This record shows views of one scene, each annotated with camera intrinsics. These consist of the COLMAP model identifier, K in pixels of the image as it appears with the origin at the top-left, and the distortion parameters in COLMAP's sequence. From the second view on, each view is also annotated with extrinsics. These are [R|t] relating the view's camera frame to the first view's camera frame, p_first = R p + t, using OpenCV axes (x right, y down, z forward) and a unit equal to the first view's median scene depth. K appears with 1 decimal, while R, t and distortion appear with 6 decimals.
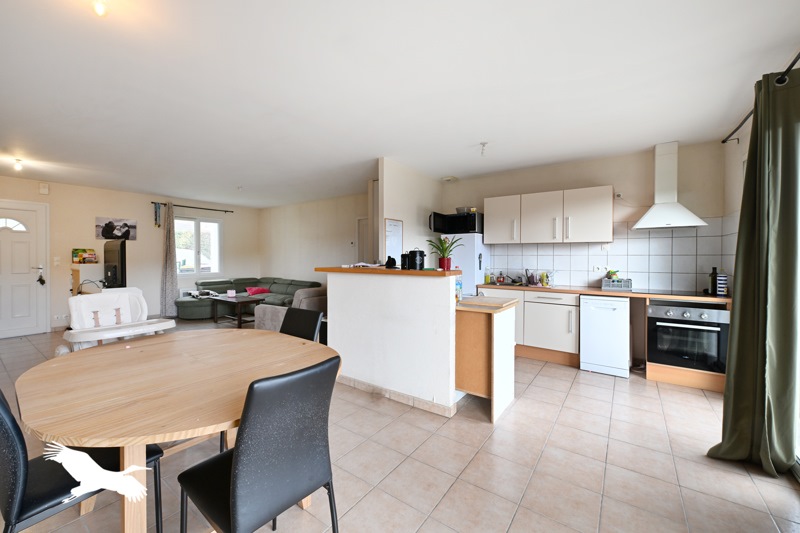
lens RADIAL K [[329.2, 0, 388.9], [0, 329.2, 262.6], [0, 0, 1]] dist [-0.001355, -0.000116]
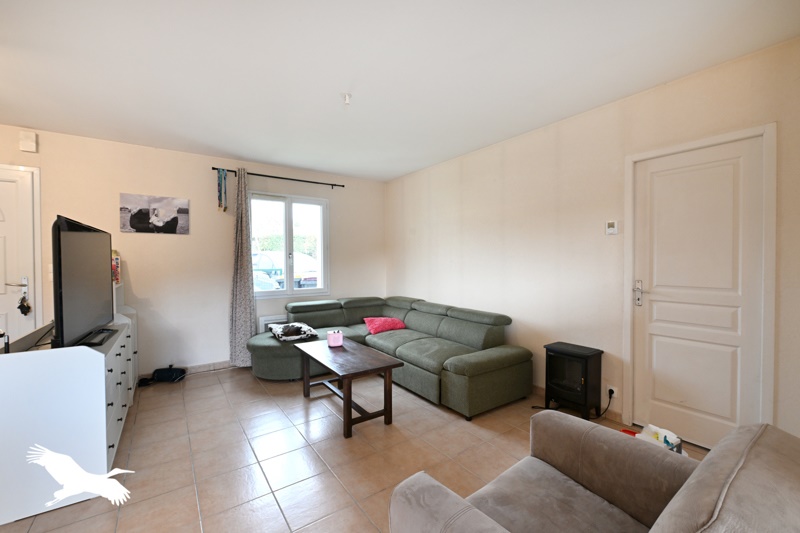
lens RADIAL K [[329.2, 0, 388.9], [0, 329.2, 262.6], [0, 0, 1]] dist [-0.001355, -0.000116]
pose [[0.942162, -0.006777, -0.335090, -0.222241], [0.001976, 0.999890, -0.014666, -0.008149], [0.335153, 0.013156, 0.942072, 0.522924]]
